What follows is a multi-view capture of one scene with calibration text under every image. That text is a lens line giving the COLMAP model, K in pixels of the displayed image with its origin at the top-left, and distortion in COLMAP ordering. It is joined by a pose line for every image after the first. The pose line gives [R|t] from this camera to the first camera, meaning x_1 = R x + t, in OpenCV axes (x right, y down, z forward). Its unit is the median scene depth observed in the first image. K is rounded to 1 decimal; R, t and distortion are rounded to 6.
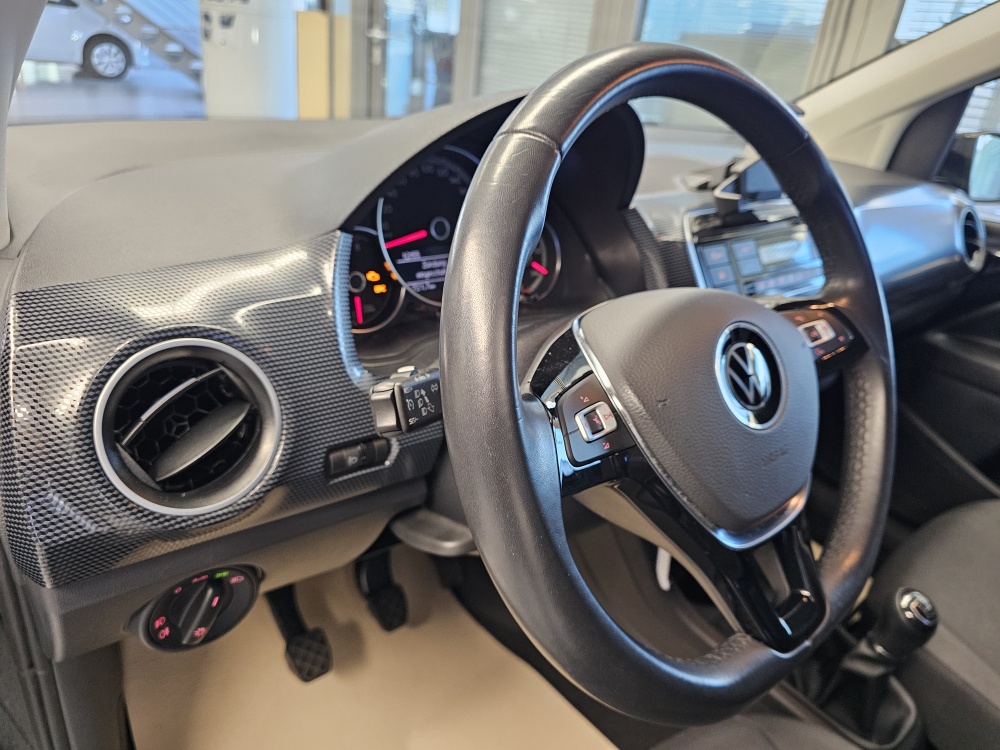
lens RADIAL K [[680.4, 0, 517.0], [0, 680.4, 401.2], [0, 0, 1]] dist [0.061487, -0.059001]
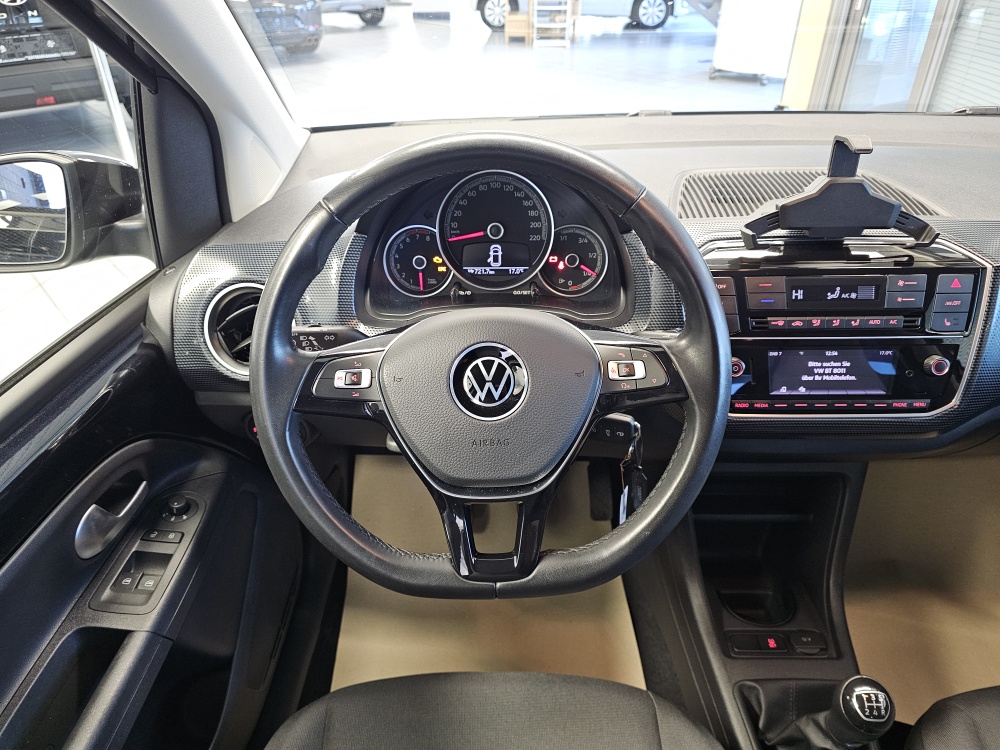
lens RADIAL K [[680.4, 0, 489.2], [0, 680.4, 379.6], [0, 0, 1]] dist [0.061487, -0.059001]
pose [[0.743305, 0.257549, -0.617386, 0.629660], [-0.224242, 0.965447, 0.132769, -0.118282], [0.630248, 0.039756, 0.775375, -0.024160]]
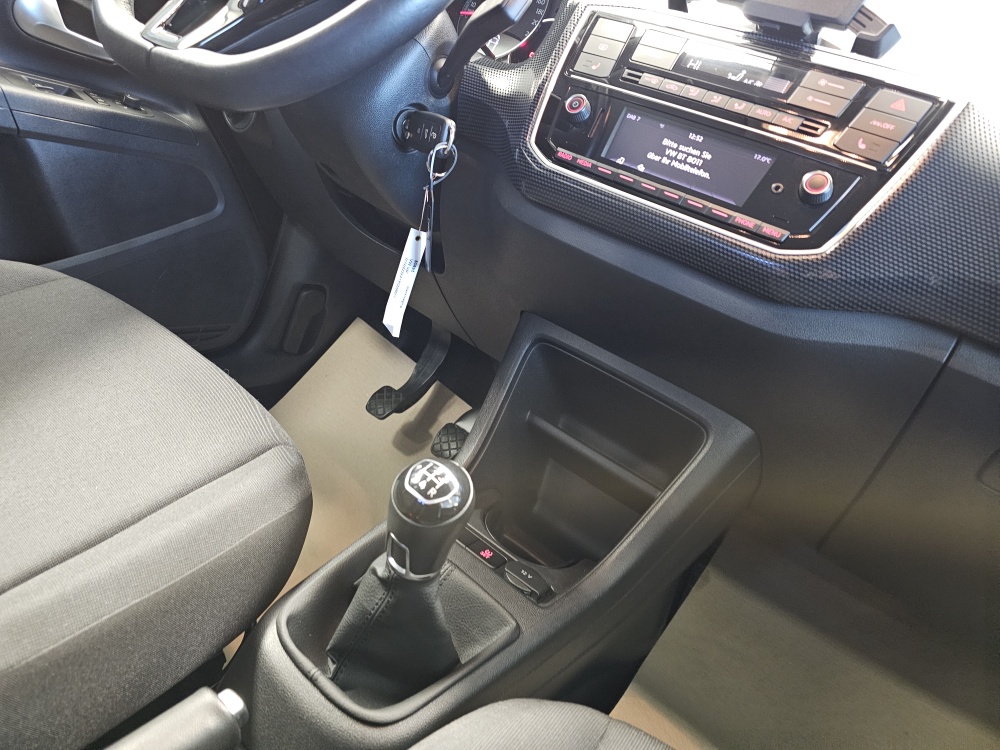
lens RADIAL K [[680.4, 0, 492.6], [0, 680.4, 374.9], [0, 0, 1]] dist [0.061487, -0.059001]
pose [[0.268158, 0.312378, -0.911324, 1.059782], [-0.691899, 0.720686, 0.043440, 0.160467], [0.670348, 0.618895, 0.409392, 0.718244]]
